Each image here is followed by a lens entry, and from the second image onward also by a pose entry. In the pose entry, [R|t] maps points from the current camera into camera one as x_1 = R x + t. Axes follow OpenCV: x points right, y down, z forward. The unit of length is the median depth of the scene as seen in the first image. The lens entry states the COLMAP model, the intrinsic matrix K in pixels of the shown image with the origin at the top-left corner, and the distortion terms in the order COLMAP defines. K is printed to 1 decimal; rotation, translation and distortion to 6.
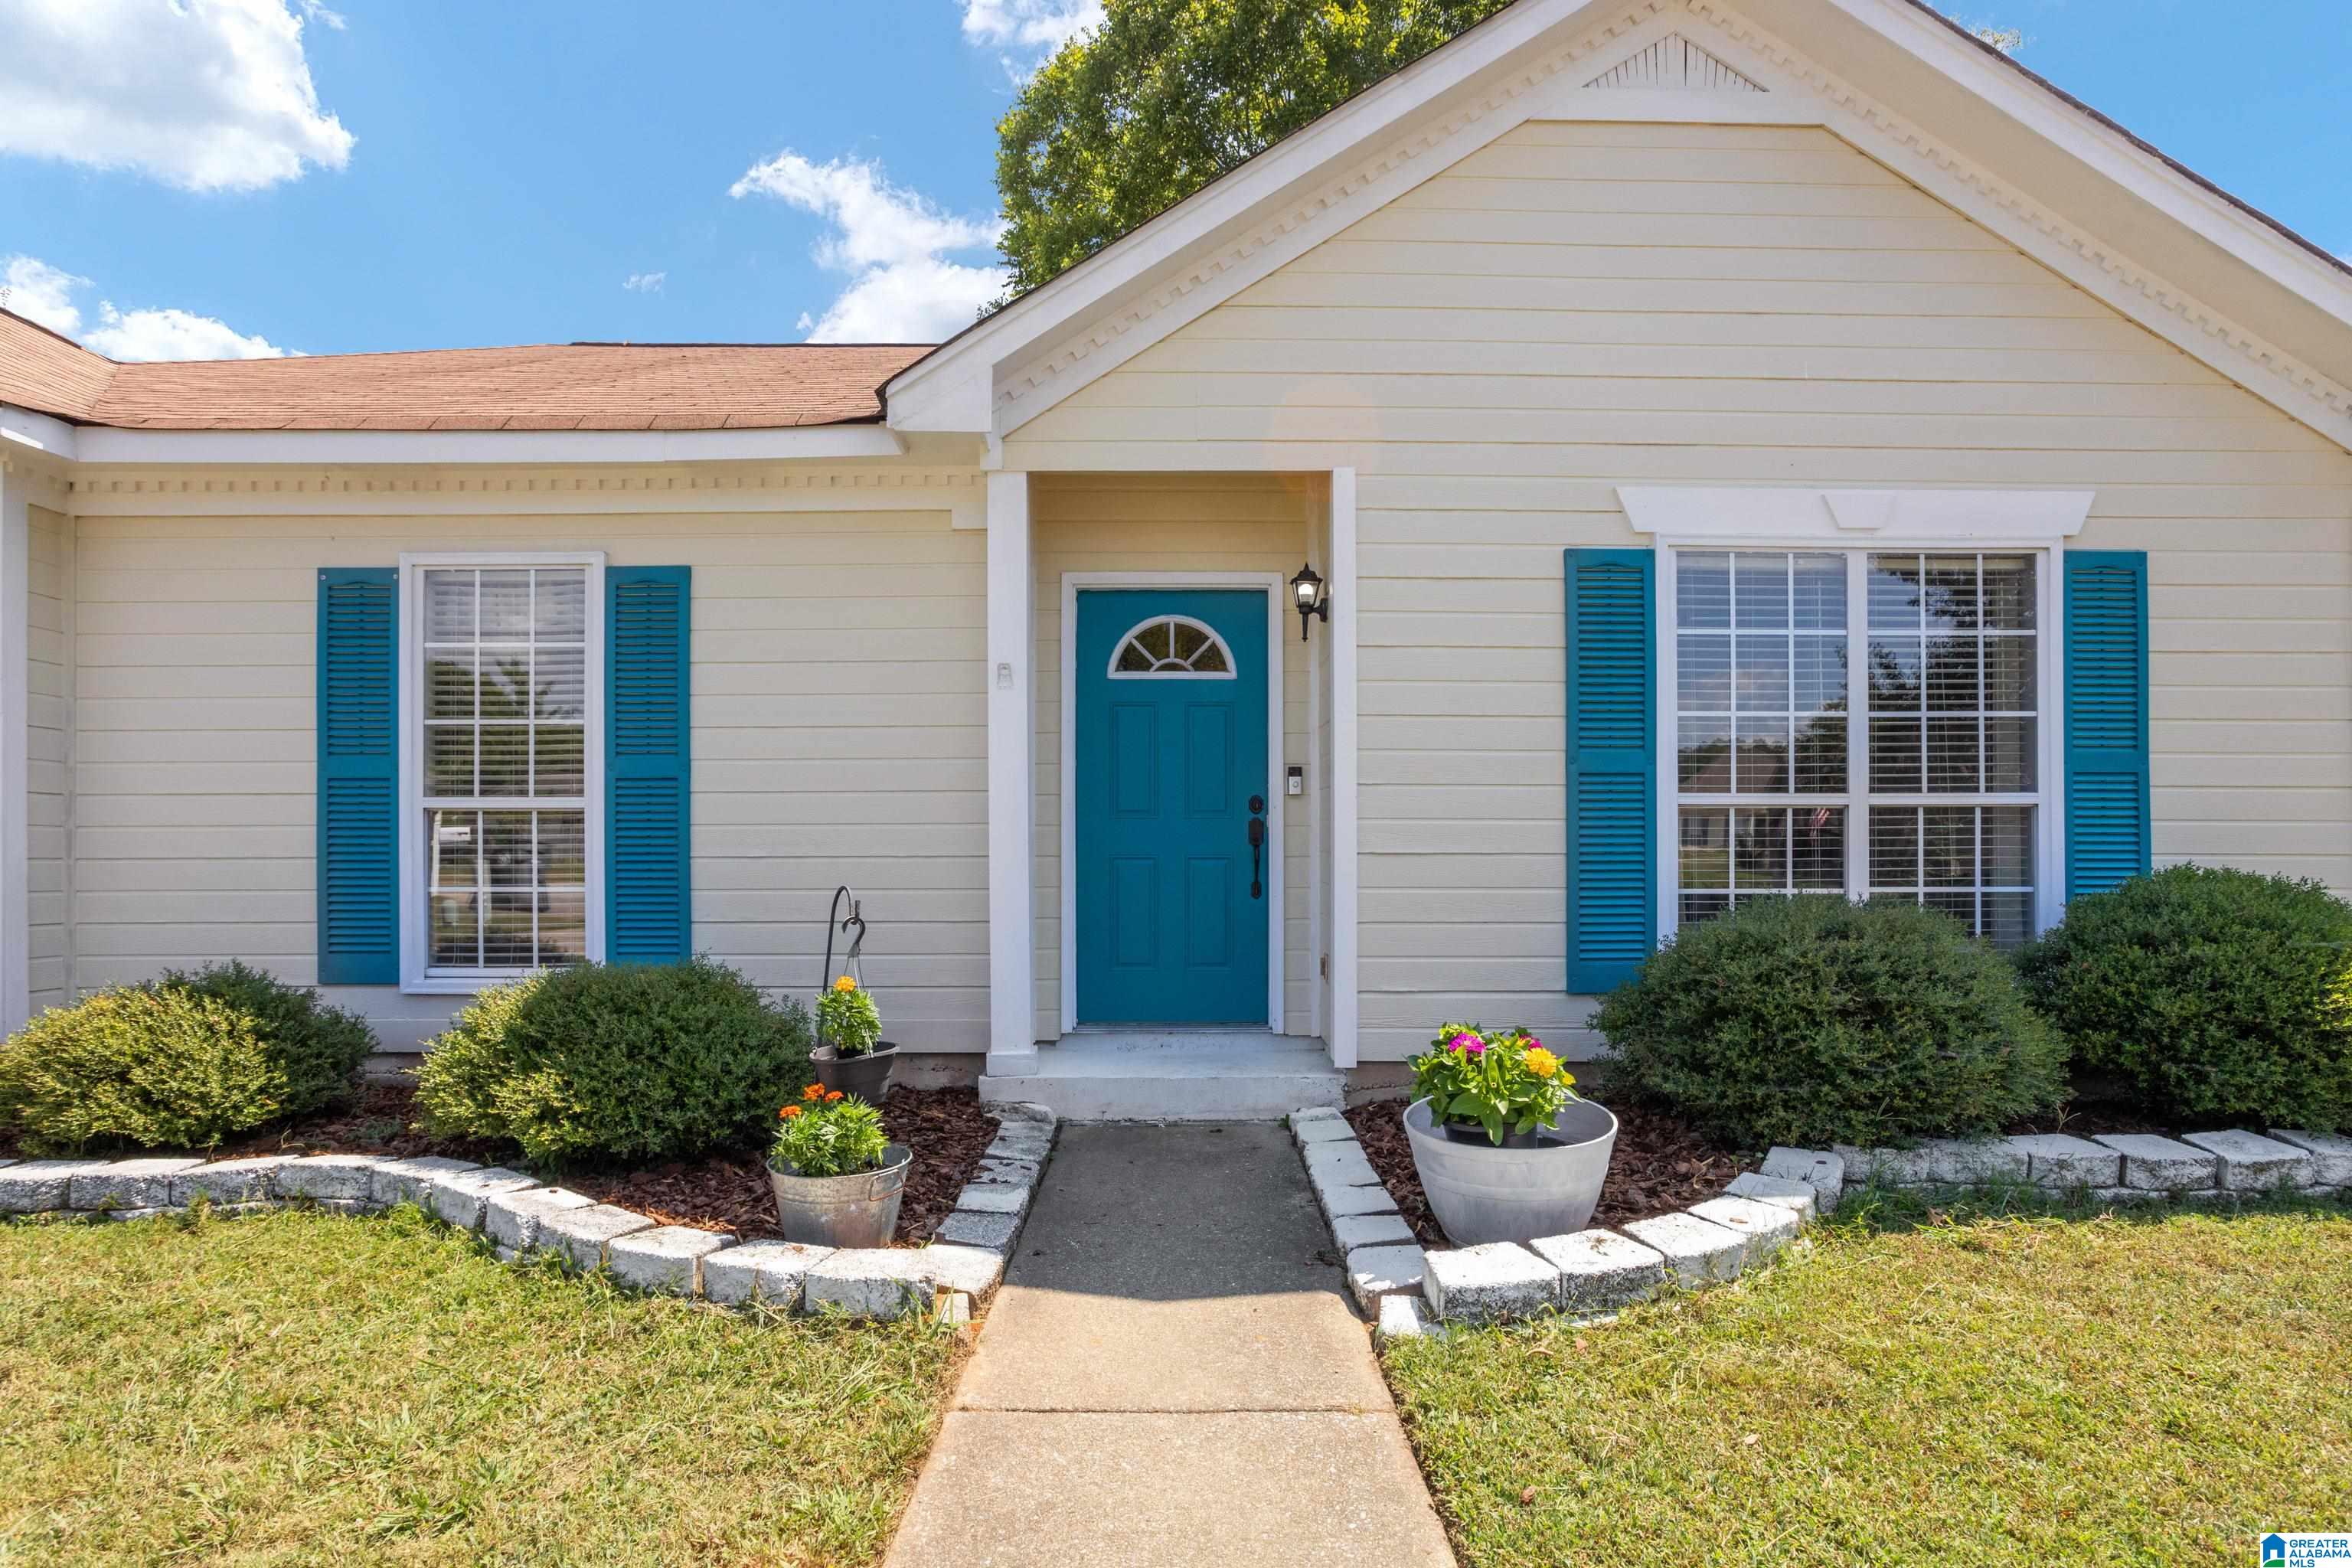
lens RADIAL K [[1109.1, 0, 1176.0], [0, 1109.1, 784.0], [0, 0, 1]] dist [0.000280, 0.000097]
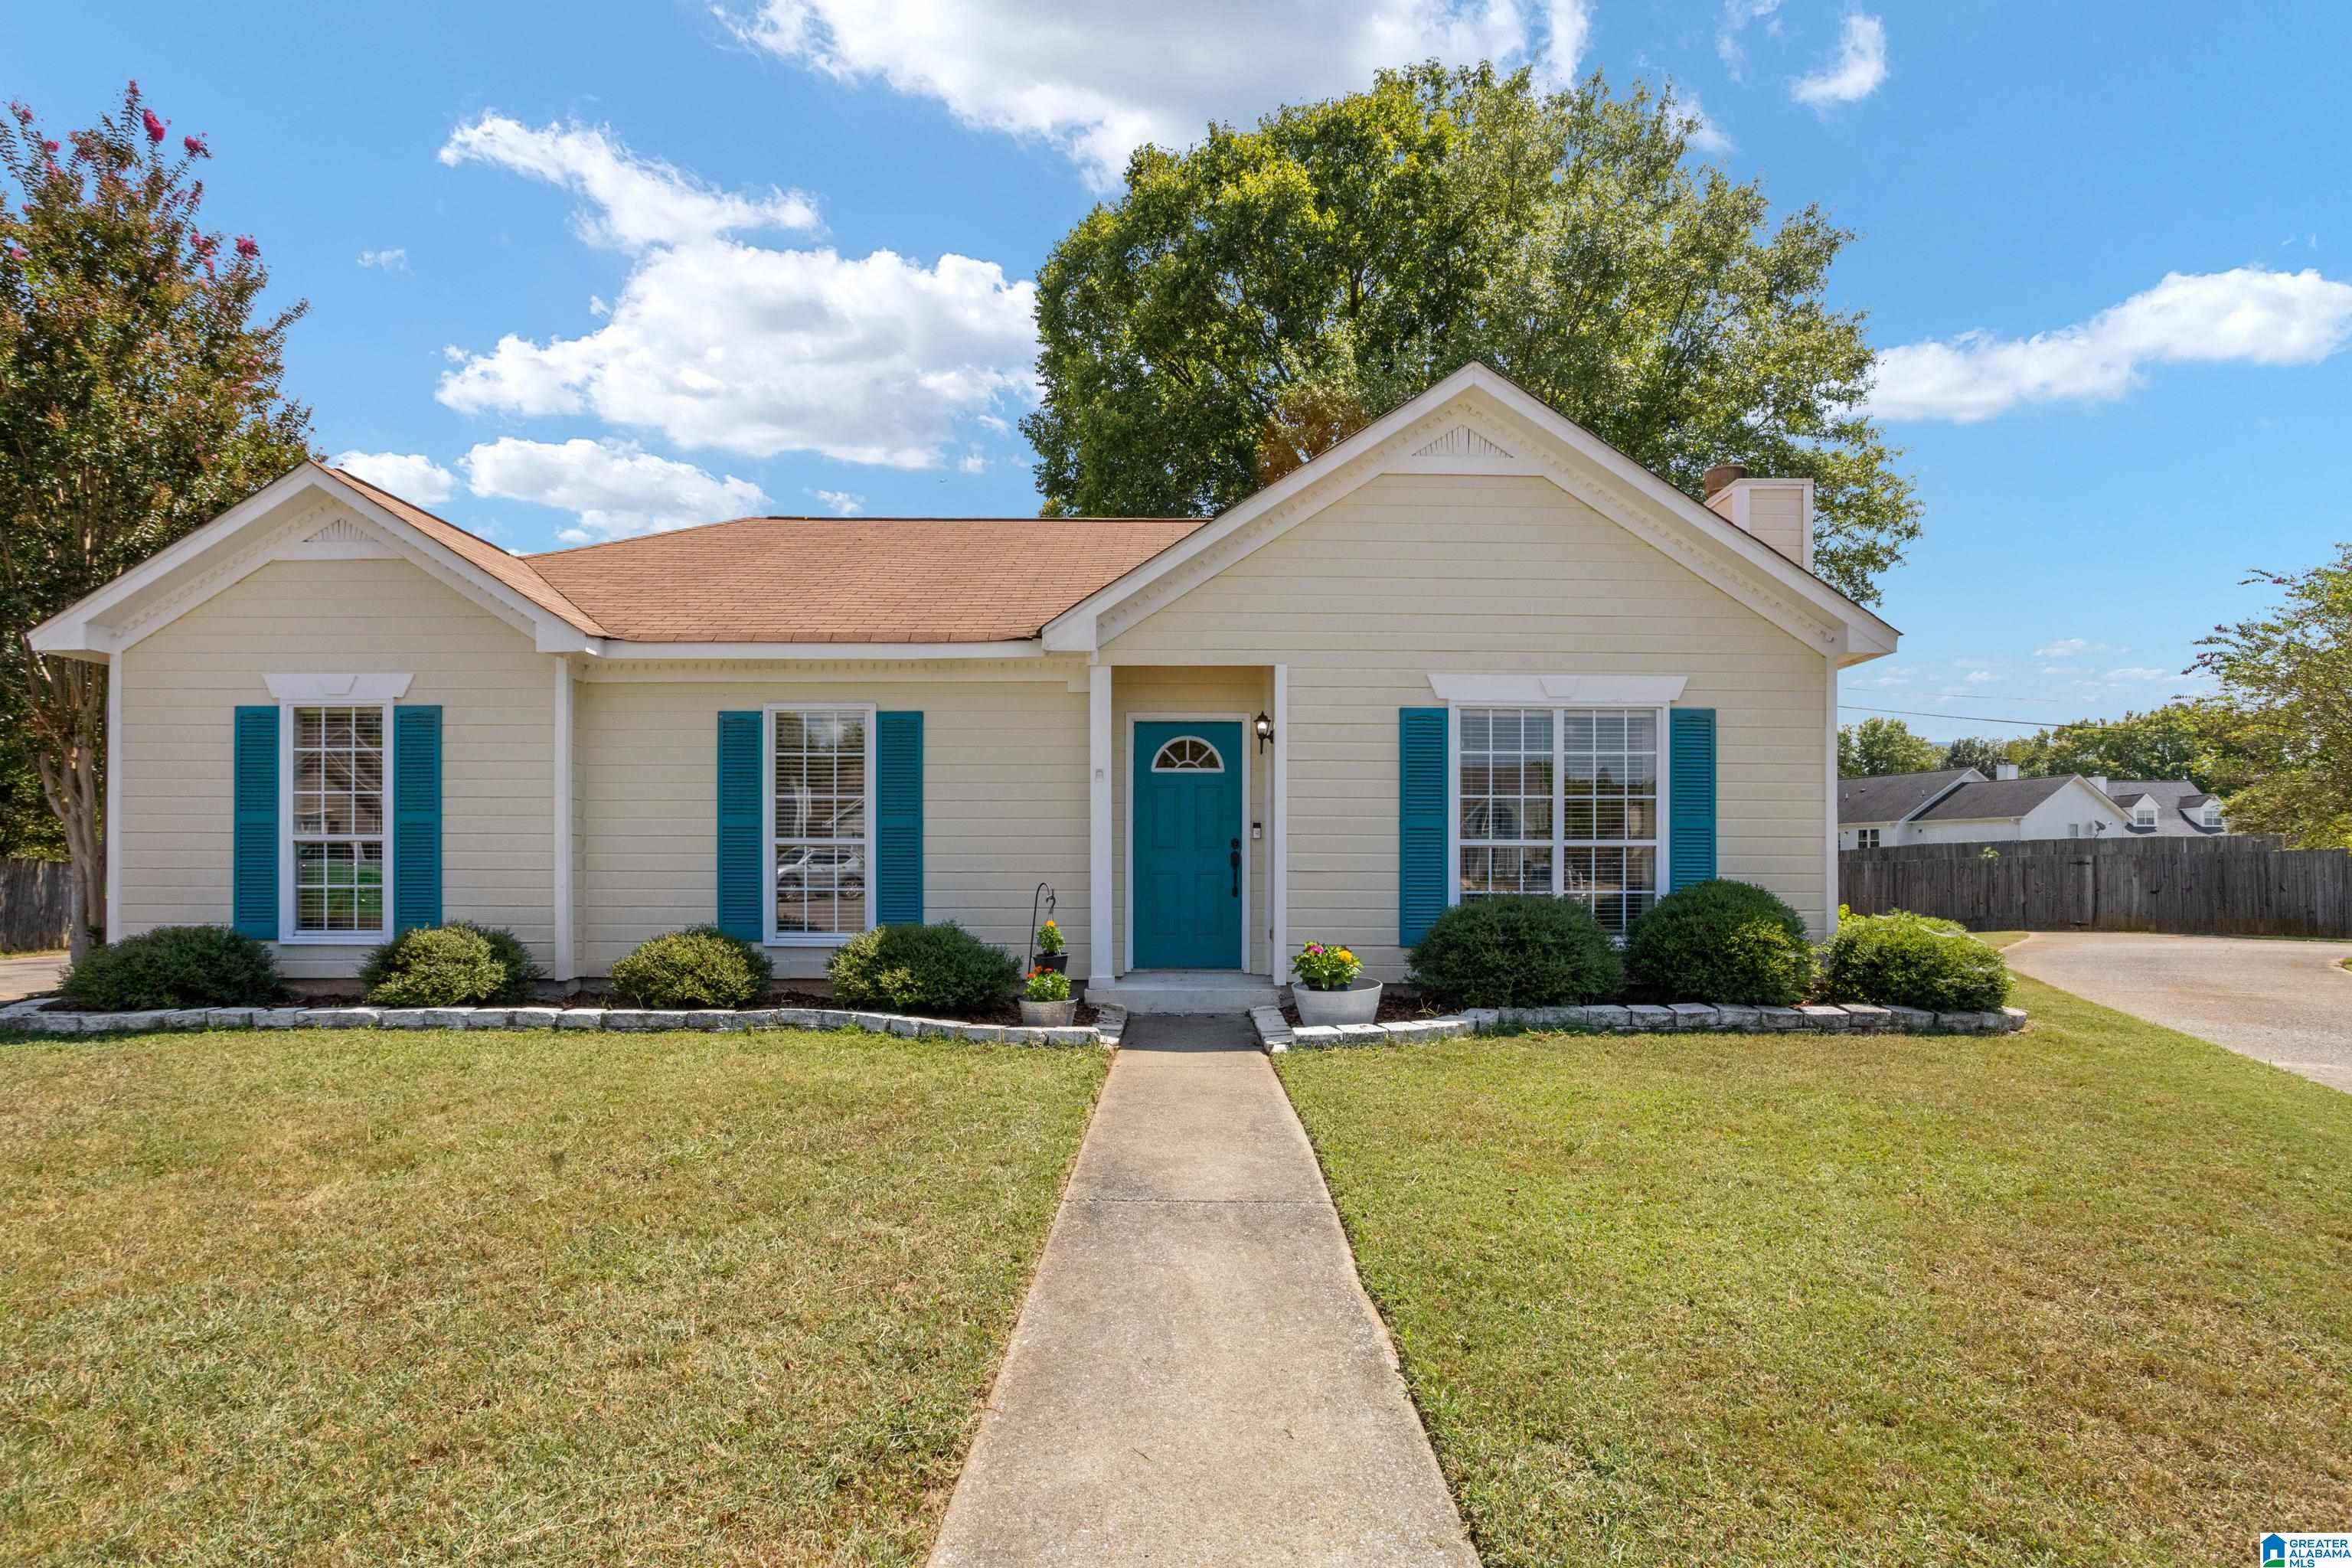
lens RADIAL K [[1139.0, 0, 1176.0], [0, 1139.0, 784.0], [0, 0, 1]] dist [-0.029564, 0.000391]
pose [[0.999989, 0.004157, -0.002180, -0.020325], [-0.004202, 0.999768, -0.021143, -0.042092], [0.002092, 0.021152, 0.999774, -0.907368]]
